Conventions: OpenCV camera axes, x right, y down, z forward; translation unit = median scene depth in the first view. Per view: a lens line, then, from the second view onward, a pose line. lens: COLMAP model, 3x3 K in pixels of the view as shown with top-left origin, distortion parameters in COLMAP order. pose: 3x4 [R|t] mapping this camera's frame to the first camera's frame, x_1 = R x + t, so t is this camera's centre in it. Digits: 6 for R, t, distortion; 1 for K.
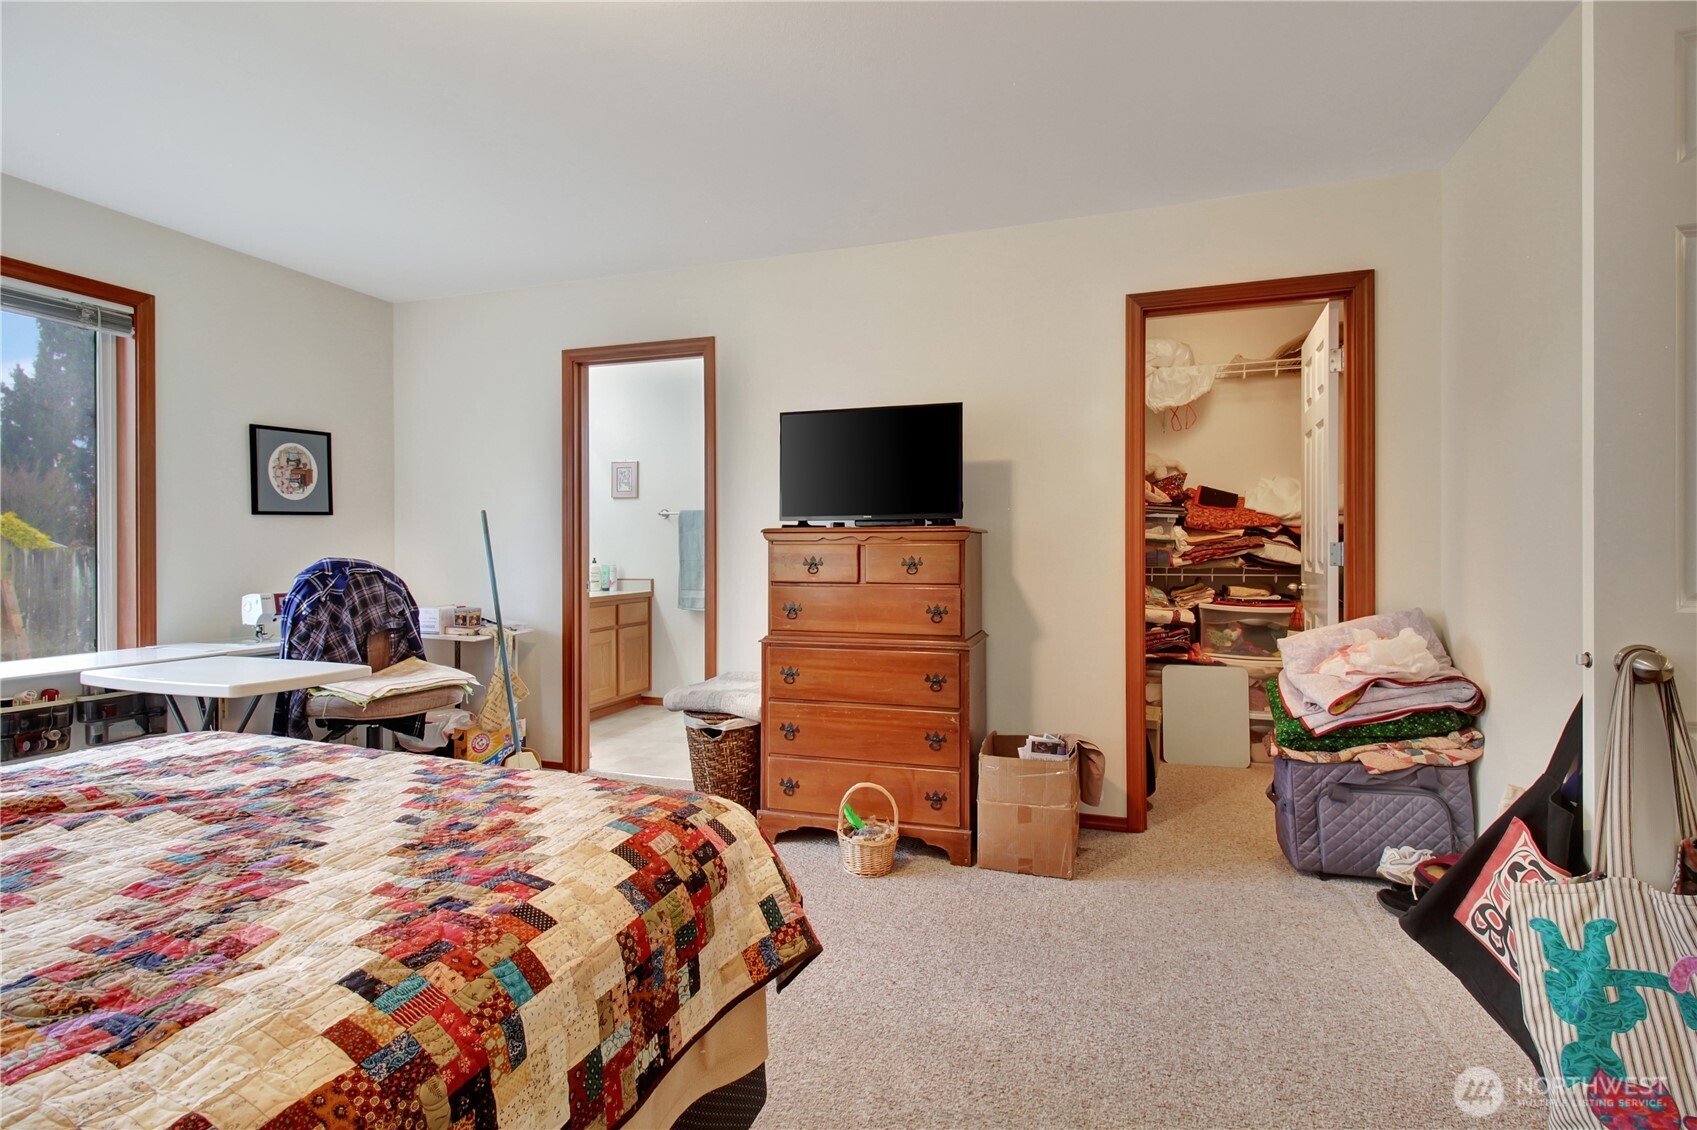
lens RADIAL K [[784.8, 0, 840.9], [0, 784.8, 559.5], [0, 0, 1]] dist [0.015009, -0.009897]
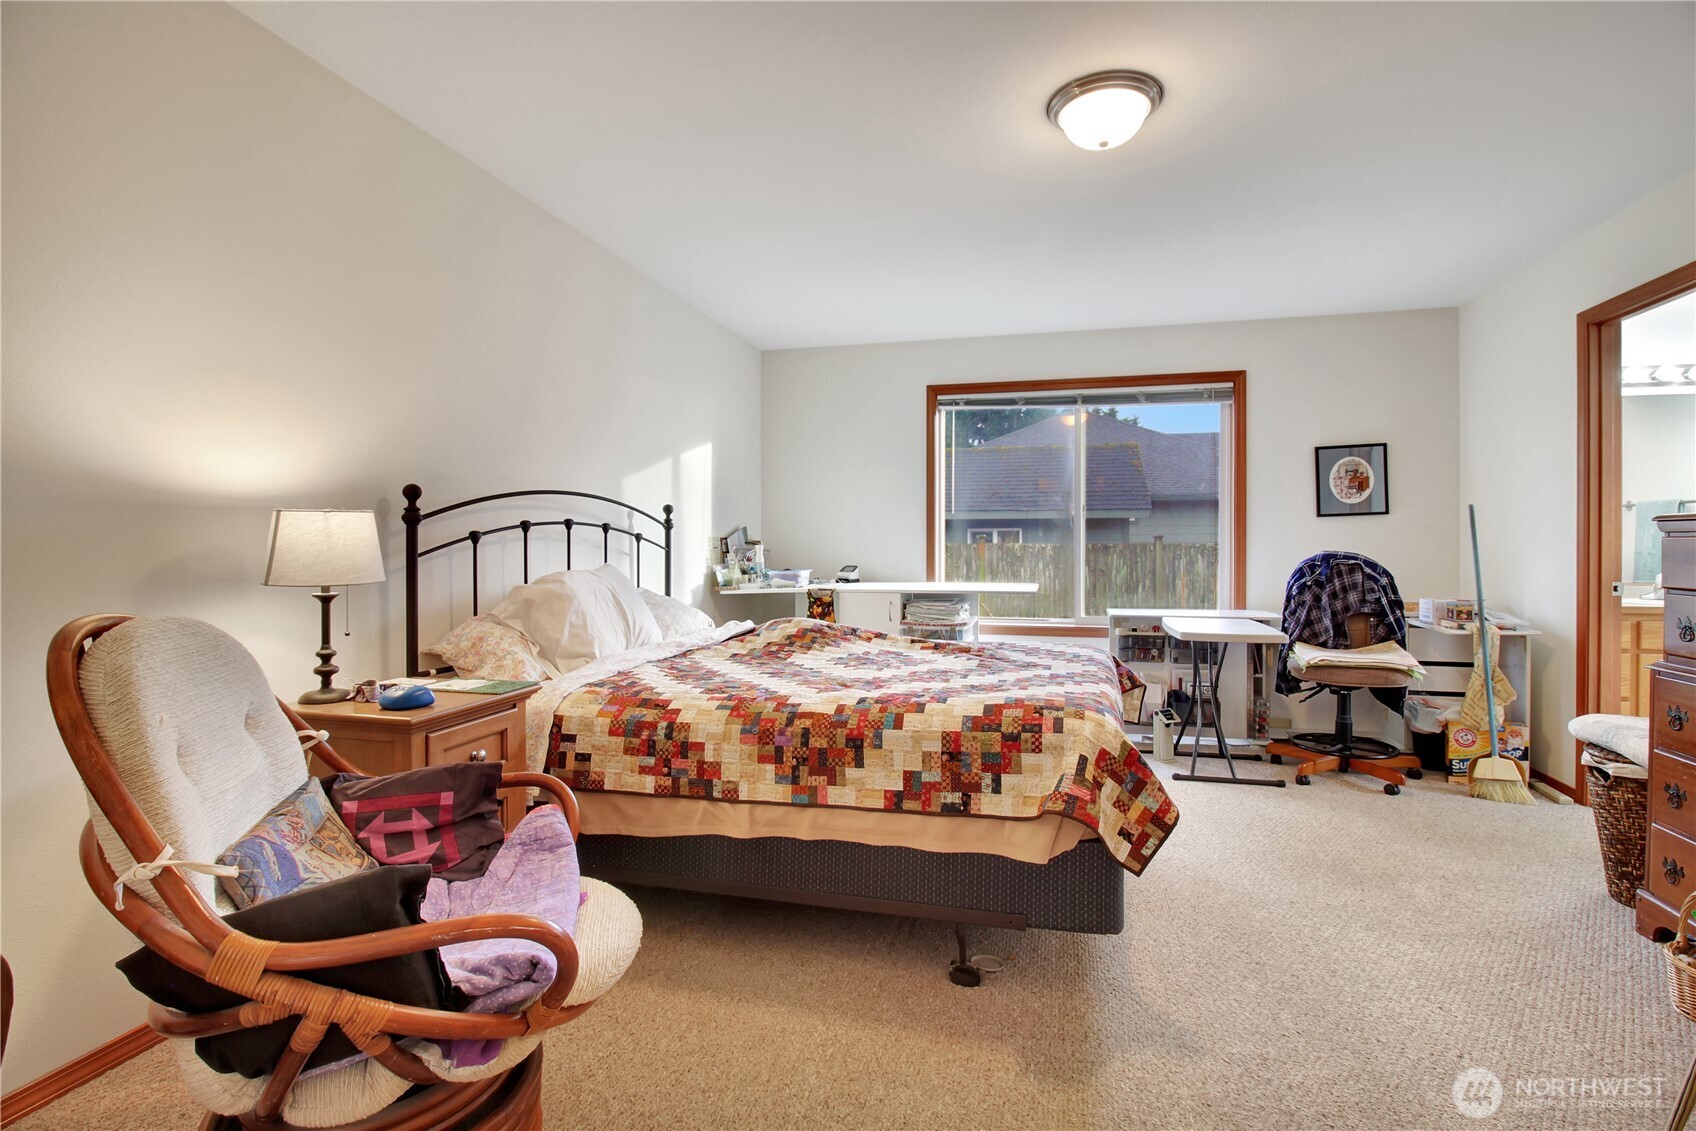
lens RADIAL K [[784.3, 0, 897.6], [0, 784.3, 557.9], [0, 0, 1]] dist [0.015009, -0.009897]
pose [[0.130959, 0.017134, -0.991240, 0.475917], [-0.011191, 0.999812, 0.015804, -0.003129], [0.991325, 0.009024, 0.131126, 0.165906]]
